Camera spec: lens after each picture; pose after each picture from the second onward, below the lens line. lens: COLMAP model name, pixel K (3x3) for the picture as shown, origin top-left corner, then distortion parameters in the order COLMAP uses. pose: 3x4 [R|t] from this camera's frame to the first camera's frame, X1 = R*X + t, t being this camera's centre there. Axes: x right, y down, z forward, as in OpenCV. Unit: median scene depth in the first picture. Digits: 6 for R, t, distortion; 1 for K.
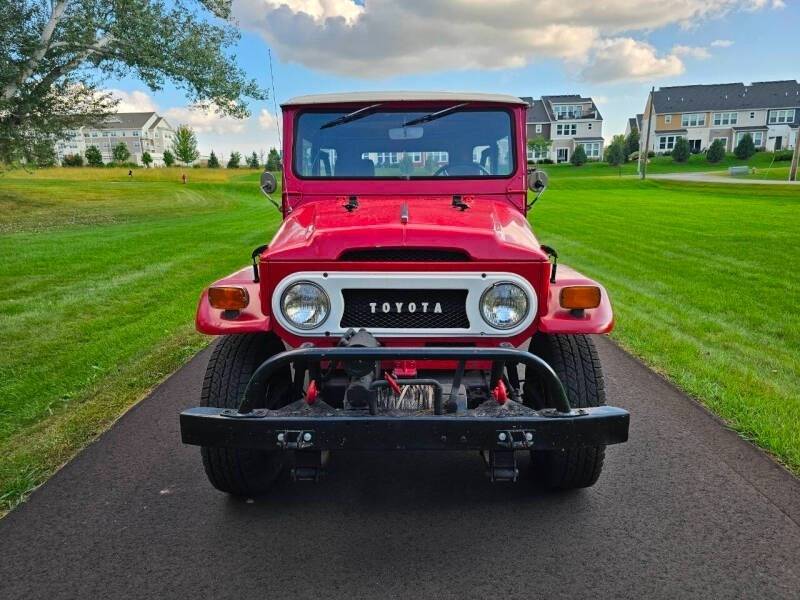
lens RADIAL K [[543.8, 0, 407.9], [0, 543.8, 303.1], [0, 0, 1]] dist [0.056327, -0.053191]
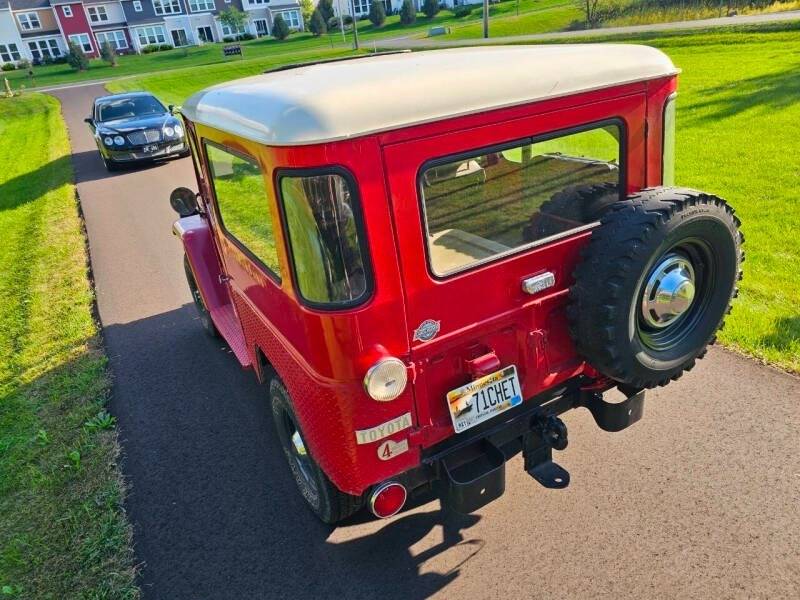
lens RADIAL K [[543.0, 0, 395.0], [0, 543.0, 304.4], [0, 0, 1]] dist [0.060857, -0.059624]
pose [[0.872157, -0.290445, 0.393680, -0.401201], [0.204233, 0.947381, 0.246491, -0.348087], [-0.444557, -0.134577, 0.885583, 0.714265]]
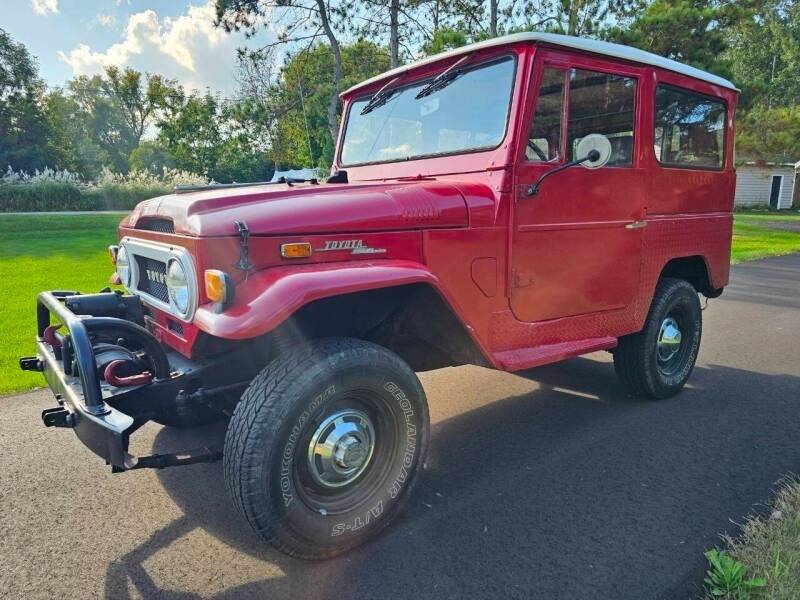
lens RADIAL K [[543.0, 0, 395.0], [0, 543.0, 304.4], [0, 0, 1]] dist [0.060857, -0.059624]
pose [[0.623062, 0.137561, -0.769981, 0.643932], [-0.155143, 0.986589, 0.050719, -0.037973], [0.766632, 0.087856, 0.636048, 0.425621]]
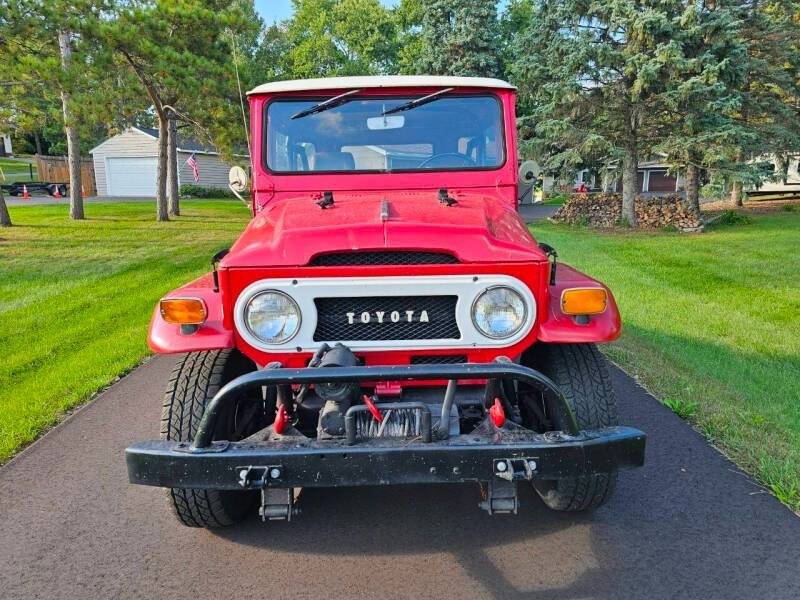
lens RADIAL K [[543.8, 0, 407.9], [0, 543.8, 303.1], [0, 0, 1]] dist [0.056327, -0.053191]
pose [[0.999479, -0.022288, 0.023364, 0.005298], [0.022085, 0.999716, 0.008904, -0.013134], [-0.023556, -0.008383, 0.999687, 0.071890]]
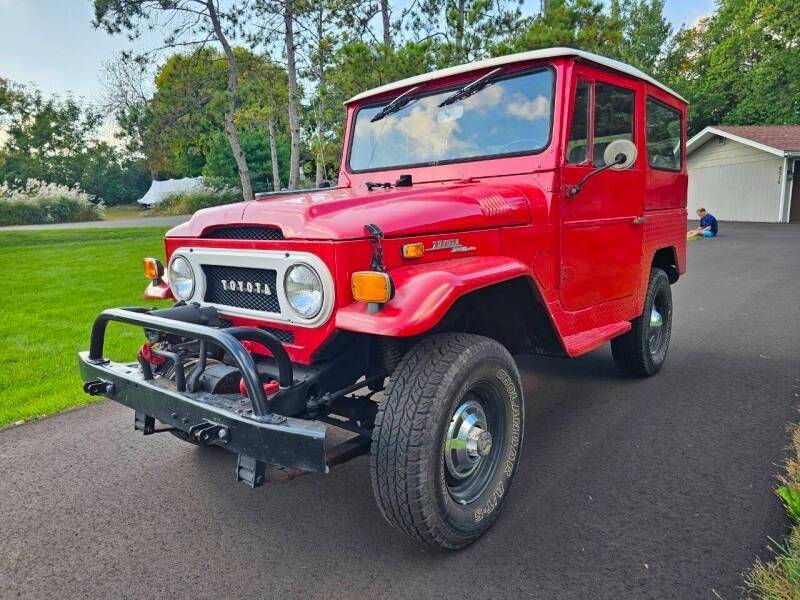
lens RADIAL K [[544.5, 0, 400.0], [0, 544.5, 300.0], [0, 0, 1]] dist [0.045830, -0.048051]
pose [[0.773976, 0.078984, -0.628269, 0.505856], [-0.099053, 0.995077, 0.003073, 0.000766], [0.625419, 0.059854, 0.777990, 0.254003]]
